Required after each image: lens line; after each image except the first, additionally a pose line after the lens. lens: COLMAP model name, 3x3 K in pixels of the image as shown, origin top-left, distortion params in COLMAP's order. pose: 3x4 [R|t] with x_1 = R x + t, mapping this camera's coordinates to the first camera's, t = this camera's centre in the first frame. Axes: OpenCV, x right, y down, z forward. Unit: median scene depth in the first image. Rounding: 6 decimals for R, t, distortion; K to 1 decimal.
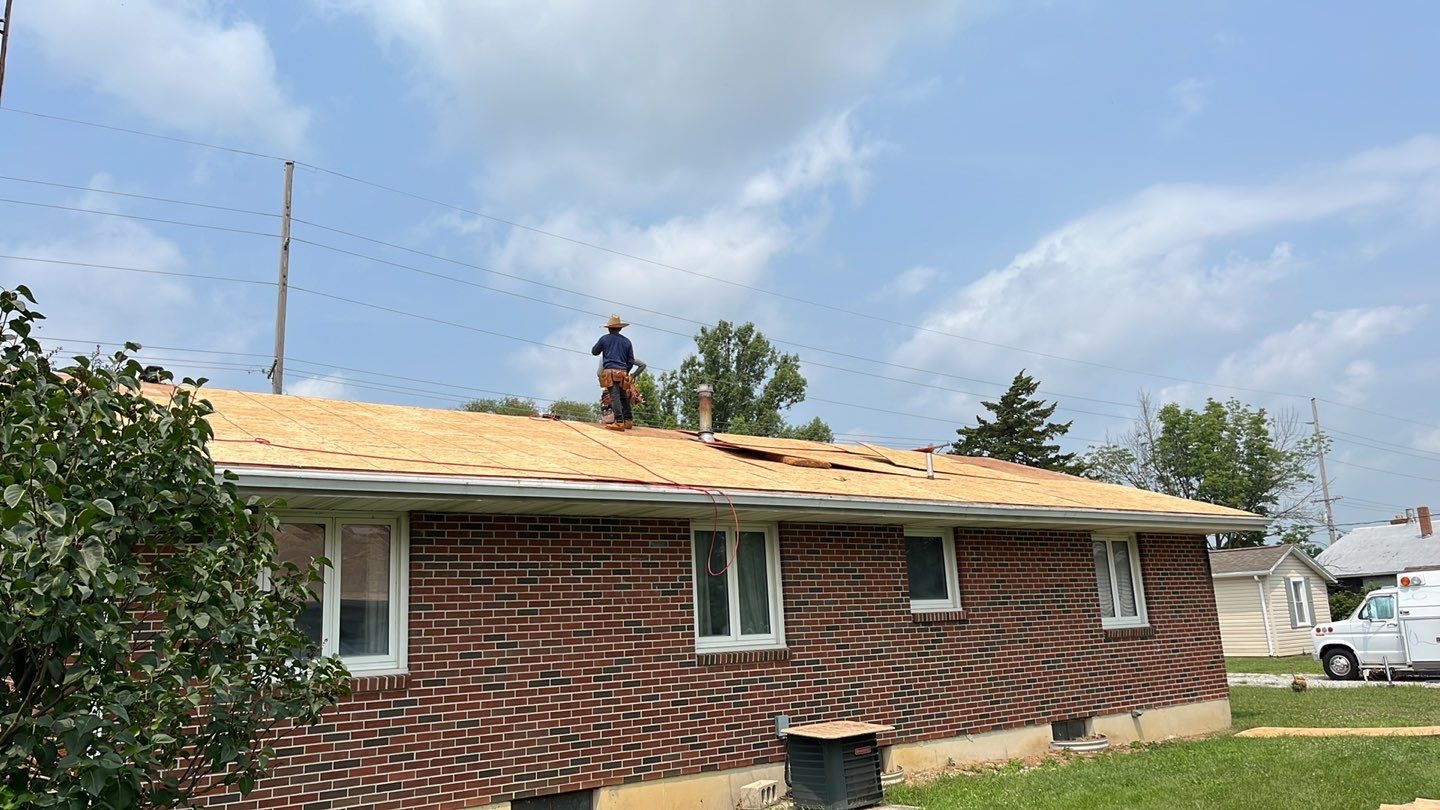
lens RADIAL K [[1075.1, 0, 717.1], [0, 1075.1, 392.7], [0, 0, 1]] dist [0.030130, -0.040904]
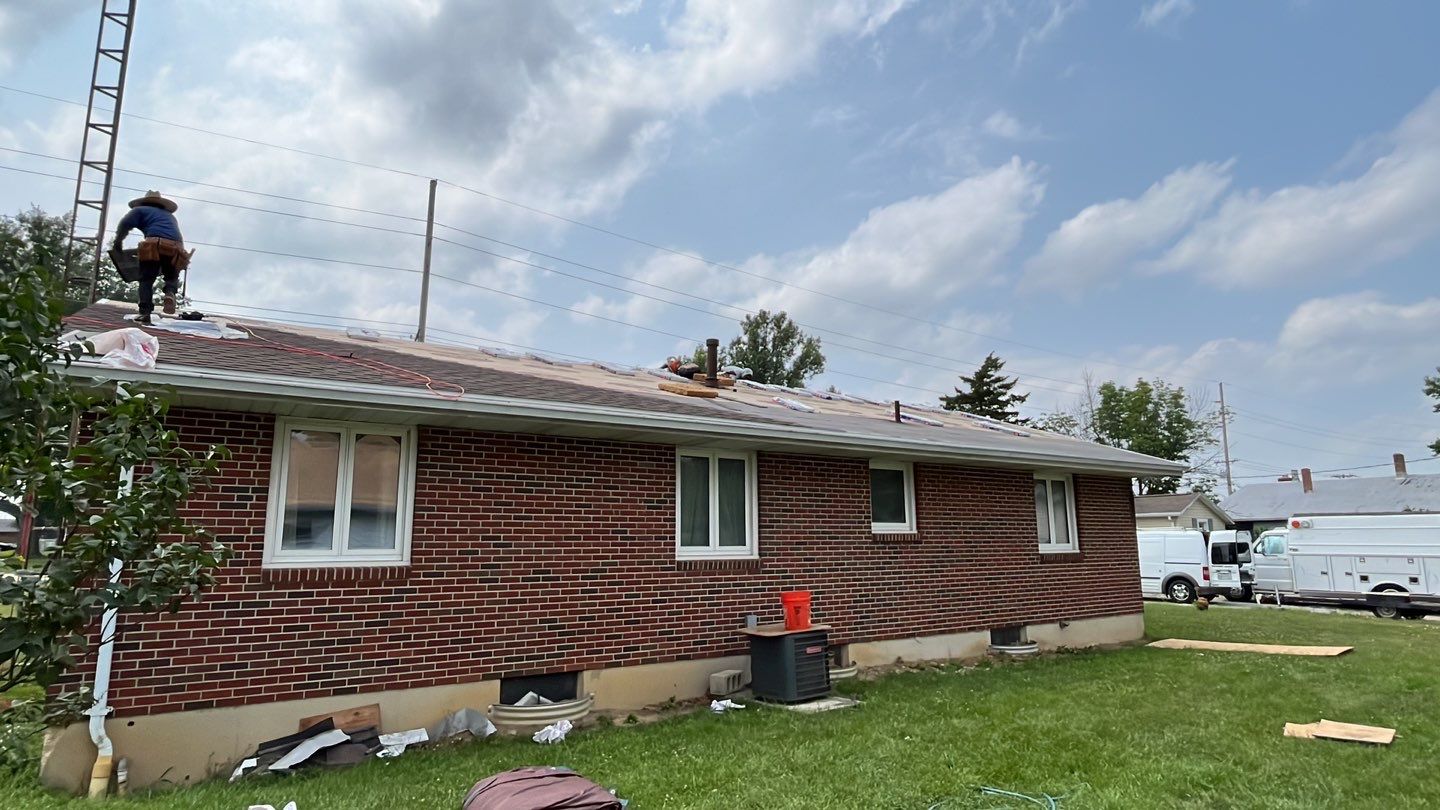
lens RADIAL K [[800.5, 0, 715.5], [0, 800.5, 404.9], [0, 0, 1]] dist [-0.022870, 0.006950]
pose [[0.997749, 0.029899, -0.060024, 0.058203], [-0.027166, 0.998579, 0.045855, 0.029800], [0.061309, -0.044121, 0.997143, 0.129530]]
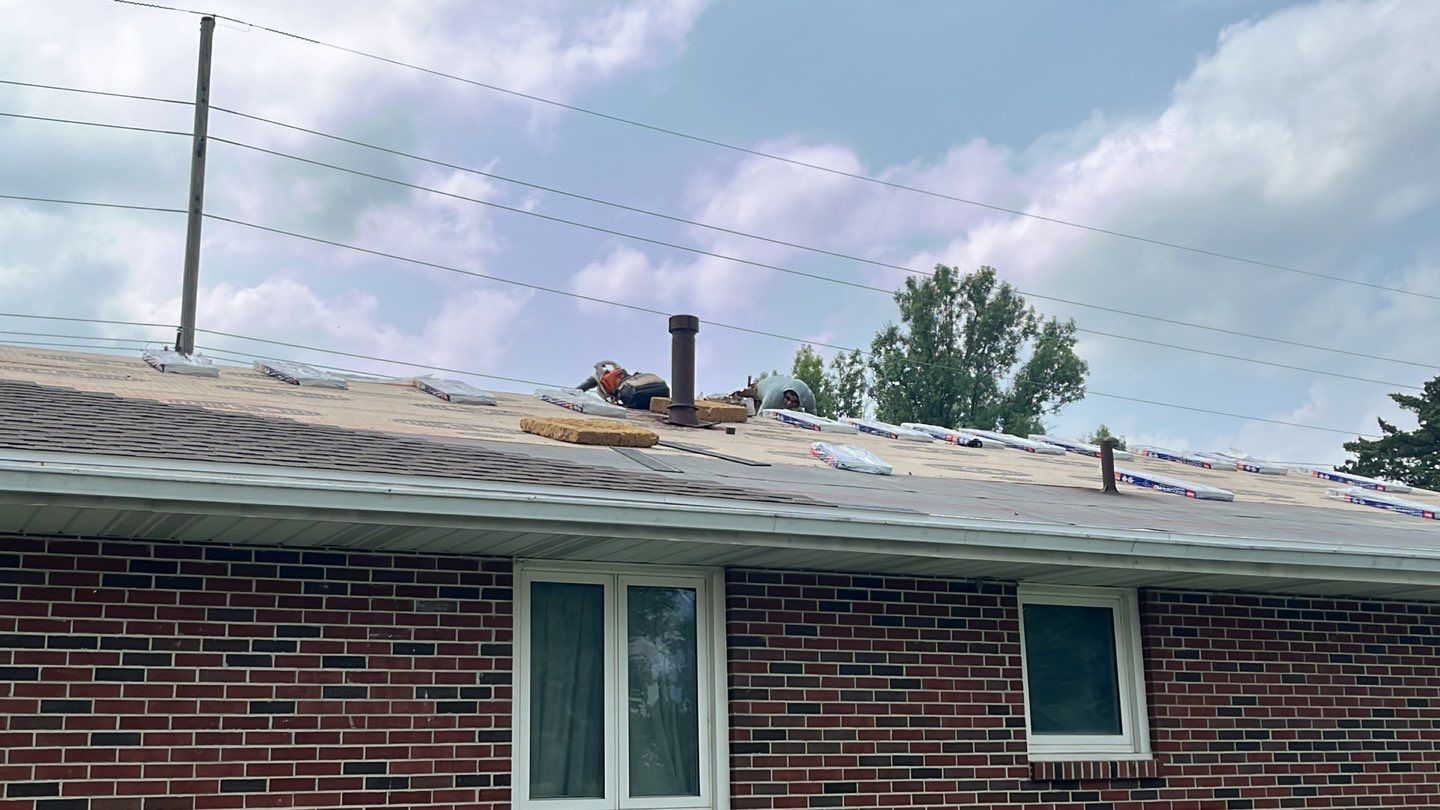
lens RADIAL K [[1736.3, 0, 708.8], [0, 1736.3, 402.7], [0, 0, 1]] dist [0.028478, 0.000000]
pose [[0.987700, -0.008705, -0.156121, 0.161132], [0.008900, 0.999960, 0.000544, 0.041518], [0.156110, -0.001927, 0.987738, 0.204735]]
